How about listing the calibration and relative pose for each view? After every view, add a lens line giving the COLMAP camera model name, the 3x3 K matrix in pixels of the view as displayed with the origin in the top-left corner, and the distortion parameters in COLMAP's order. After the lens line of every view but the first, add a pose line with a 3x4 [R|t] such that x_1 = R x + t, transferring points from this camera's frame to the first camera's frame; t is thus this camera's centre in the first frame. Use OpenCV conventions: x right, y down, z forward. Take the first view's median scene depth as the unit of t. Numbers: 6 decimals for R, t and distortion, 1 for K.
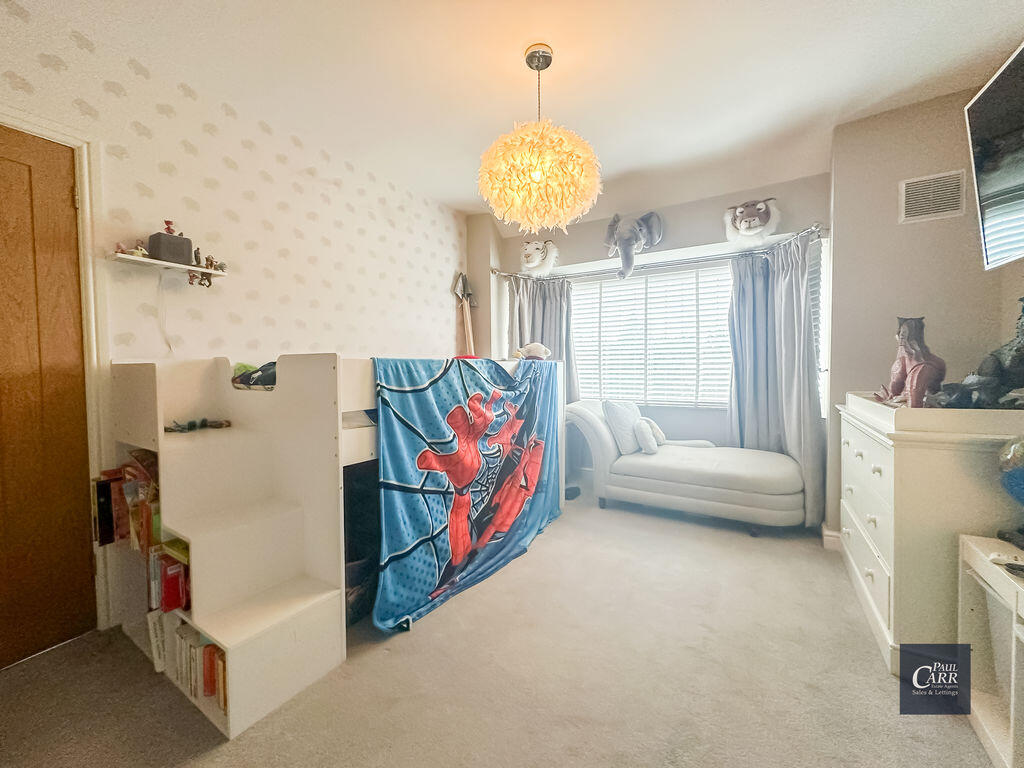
lens RADIAL K [[407.3, 0, 512.3], [0, 407.3, 381.1], [0, 0, 1]] dist [-0.004446, 0.000437]
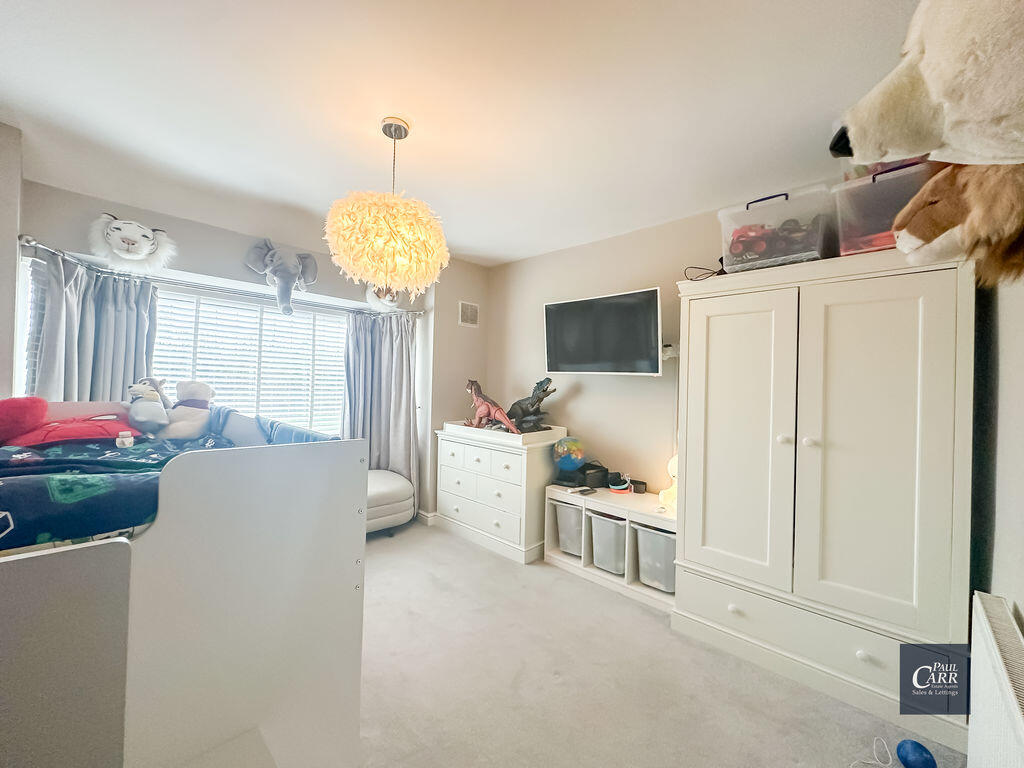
lens RADIAL K [[407.3, 0, 512.3], [0, 407.3, 381.1], [0, 0, 1]] dist [-0.004446, 0.000437]
pose [[0.196561, 0.020317, 0.980281, -0.587514], [0.010221, 0.999689, -0.022768, -0.078734], [-0.980438, 0.014495, 0.196292, 0.340705]]
